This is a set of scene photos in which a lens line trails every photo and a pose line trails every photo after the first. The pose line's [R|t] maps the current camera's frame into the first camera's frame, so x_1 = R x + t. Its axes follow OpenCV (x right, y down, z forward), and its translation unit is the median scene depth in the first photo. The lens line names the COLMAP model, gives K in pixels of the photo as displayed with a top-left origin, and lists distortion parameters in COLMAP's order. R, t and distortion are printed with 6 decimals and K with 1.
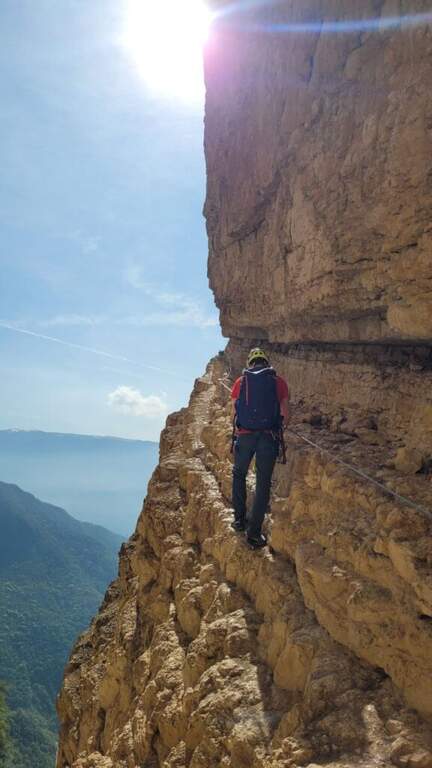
lens RADIAL K [[576.3, 0, 213.8], [0, 576.3, 382.3], [0, 0, 1]] dist [0.035720, -0.002088]
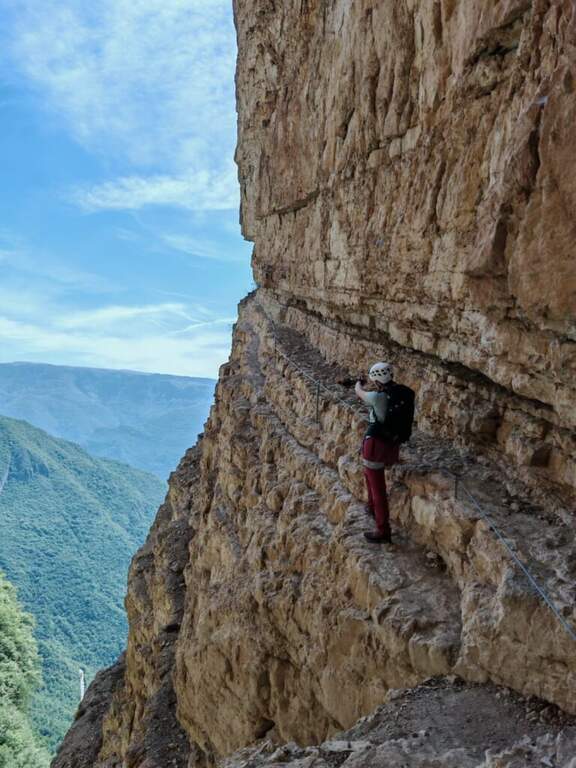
lens RADIAL K [[623.5, 0, 290.3], [0, 623.5, 379.2], [0, 0, 1]] dist [0.084548, -0.003041]
pose [[0.994790, -0.007870, 0.101637, -0.135447], [-0.004085, 0.993138, 0.116879, -0.131031], [-0.101859, -0.116685, 0.987932, -0.601237]]
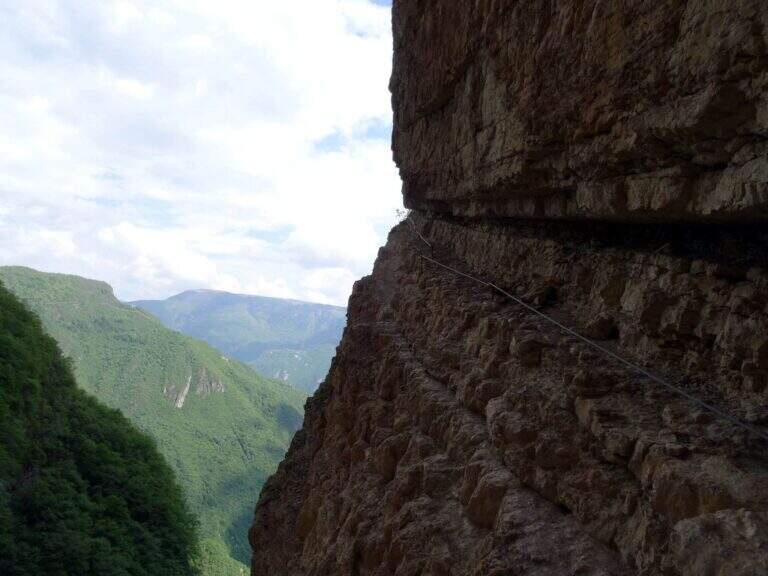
lens RADIAL K [[548.7, 0, 383.4], [0, 548.7, 287.9], [0, 0, 1]] dist [-0.014908, 0.003082]
pose [[0.999604, 0.026328, -0.009959, -0.032320], [-0.025587, 0.997333, 0.068354, -0.002403], [0.011732, -0.068072, 0.997611, -0.027379]]
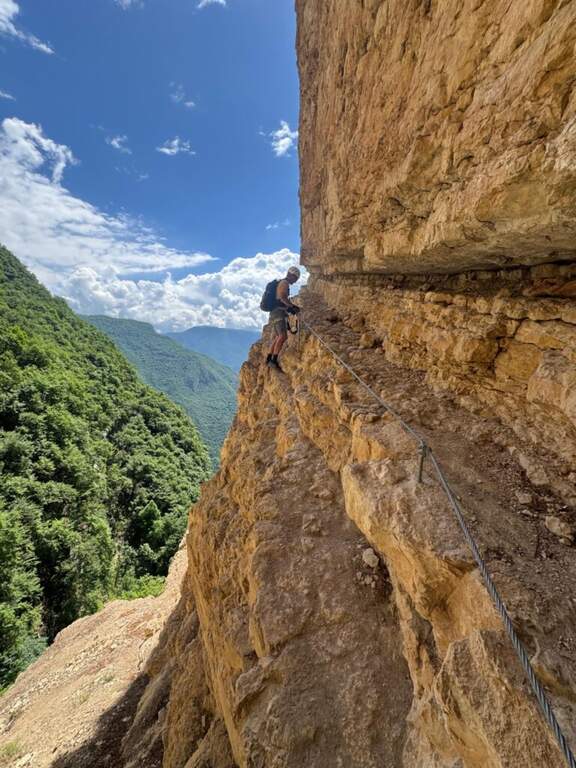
lens RADIAL K [[305.6, 0, 290.6], [0, 305.6, 383.3], [0, 0, 1]] dist [-0.002032, 0.000353]
pose [[0.997608, 0.023650, -0.064950, 0.110498], [-0.006046, 0.965900, 0.258844, 0.014652], [0.068857, -0.257832, 0.963733, 0.045058]]
